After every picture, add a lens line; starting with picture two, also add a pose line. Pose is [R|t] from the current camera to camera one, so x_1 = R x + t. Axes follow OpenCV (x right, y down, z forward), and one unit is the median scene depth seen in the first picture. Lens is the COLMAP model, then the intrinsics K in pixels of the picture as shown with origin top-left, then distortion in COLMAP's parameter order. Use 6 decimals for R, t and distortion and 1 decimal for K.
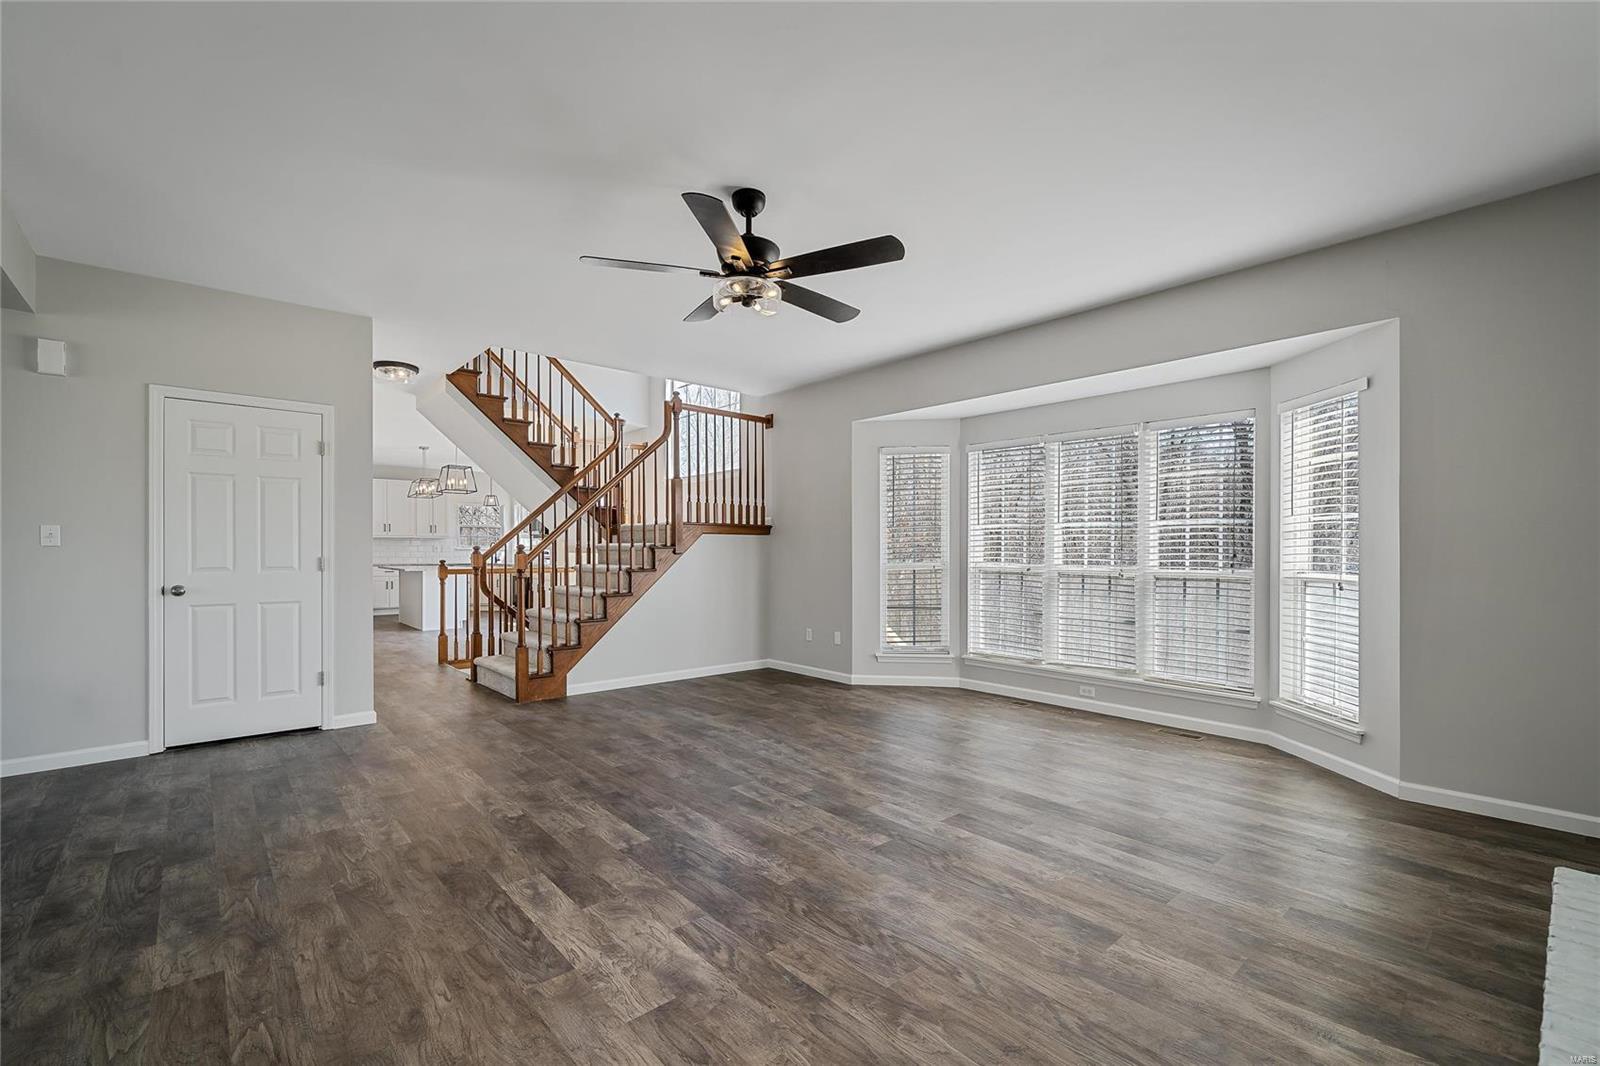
lens RADIAL K [[688.9, 0, 799.7], [0, 688.9, 549.0], [0, 0, 1]] dist [0.000036, 0.000019]
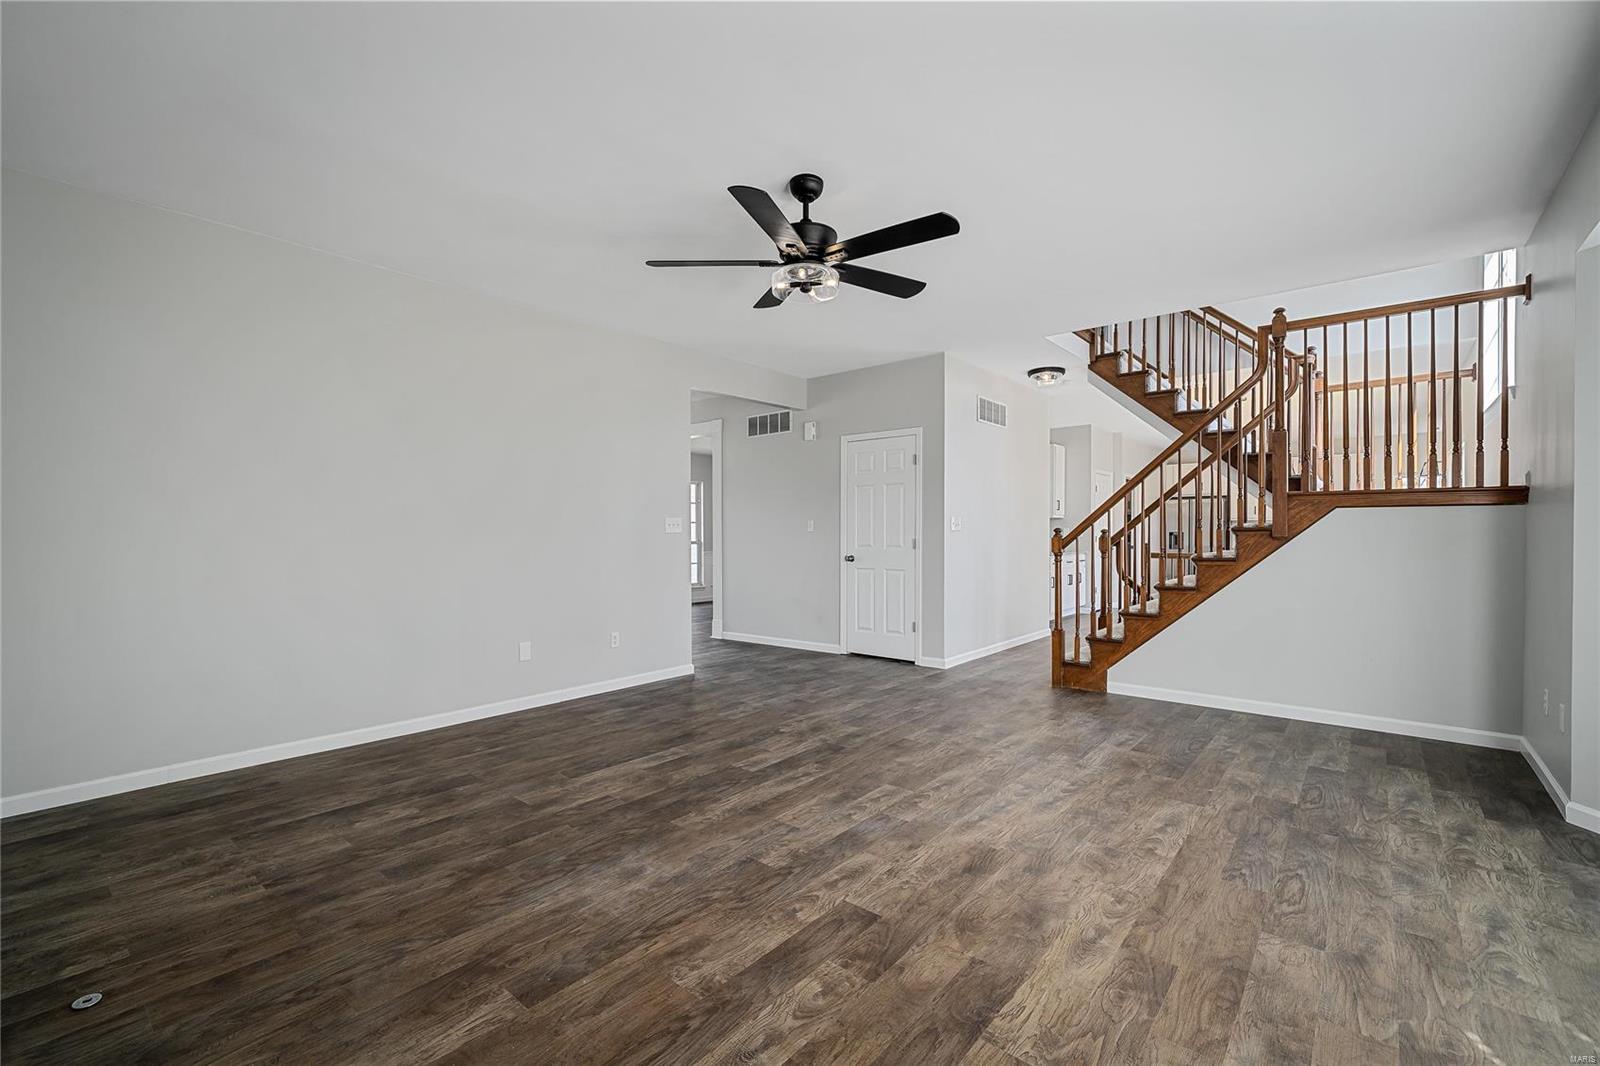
lens RADIAL K [[688.9, 0, 798.4], [0, 688.9, 531.7], [0, 0, 1]] dist [0.000036, 0.000019]
pose [[0.136804, -0.004031, -0.990590, 0.846006], [0.003354, 0.999988, -0.003606, 0.002694], [0.990592, -0.002829, 0.136816, 0.774537]]
